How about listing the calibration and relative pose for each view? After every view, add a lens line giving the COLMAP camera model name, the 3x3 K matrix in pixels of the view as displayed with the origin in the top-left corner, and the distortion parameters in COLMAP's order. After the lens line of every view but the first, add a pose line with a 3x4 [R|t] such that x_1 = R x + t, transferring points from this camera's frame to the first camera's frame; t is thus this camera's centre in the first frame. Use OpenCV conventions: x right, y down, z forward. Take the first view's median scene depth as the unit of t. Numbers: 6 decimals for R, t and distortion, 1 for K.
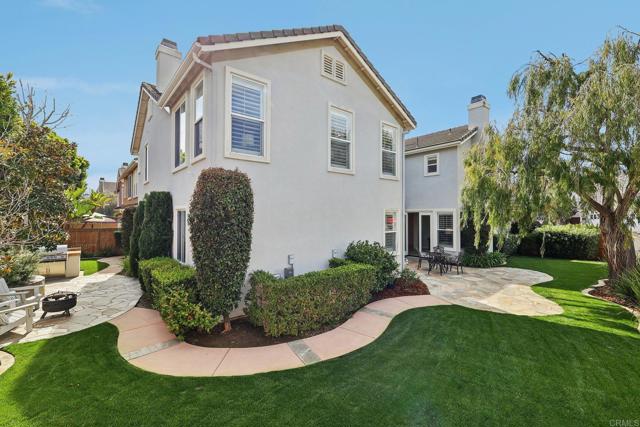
lens RADIAL K [[278.8, 0, 320.6], [0, 278.8, 207.0], [0, 0, 1]] dist [0.002429, 0.000199]
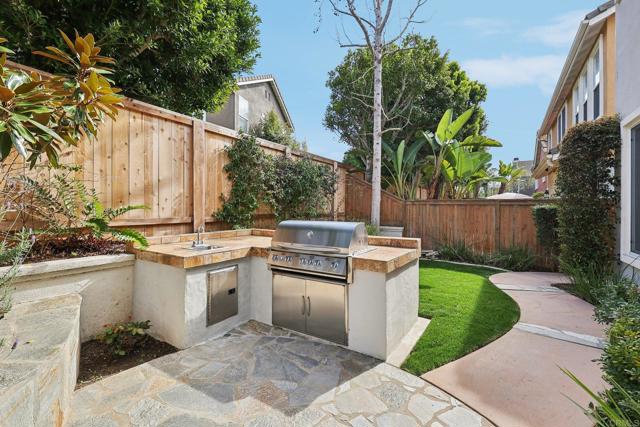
lens RADIAL K [[278.8, 0, 320.6], [0, 278.8, 207.0], [0, 0, 1]] dist [0.002429, 0.000199]
pose [[0.284555, -0.001366, -0.958659, -0.677972], [0.019264, 0.999805, 0.004294, 0.120163], [0.958466, -0.019690, 0.284526, 0.909888]]
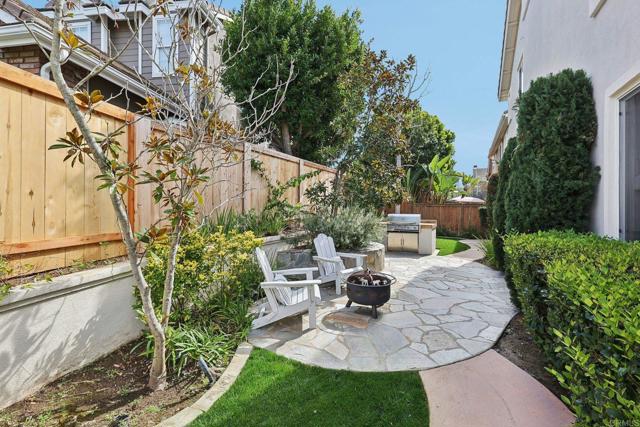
lens RADIAL K [[281.5, 0, 320.0], [0, 281.5, 213.5], [0, 0, 1]] dist [-0.001135, -0.000067]
pose [[0.380371, 0.014087, -0.924727, -0.275256], [0.029537, 0.999189, 0.027371, 0.106078], [0.924362, -0.037725, 0.379646, 0.440686]]
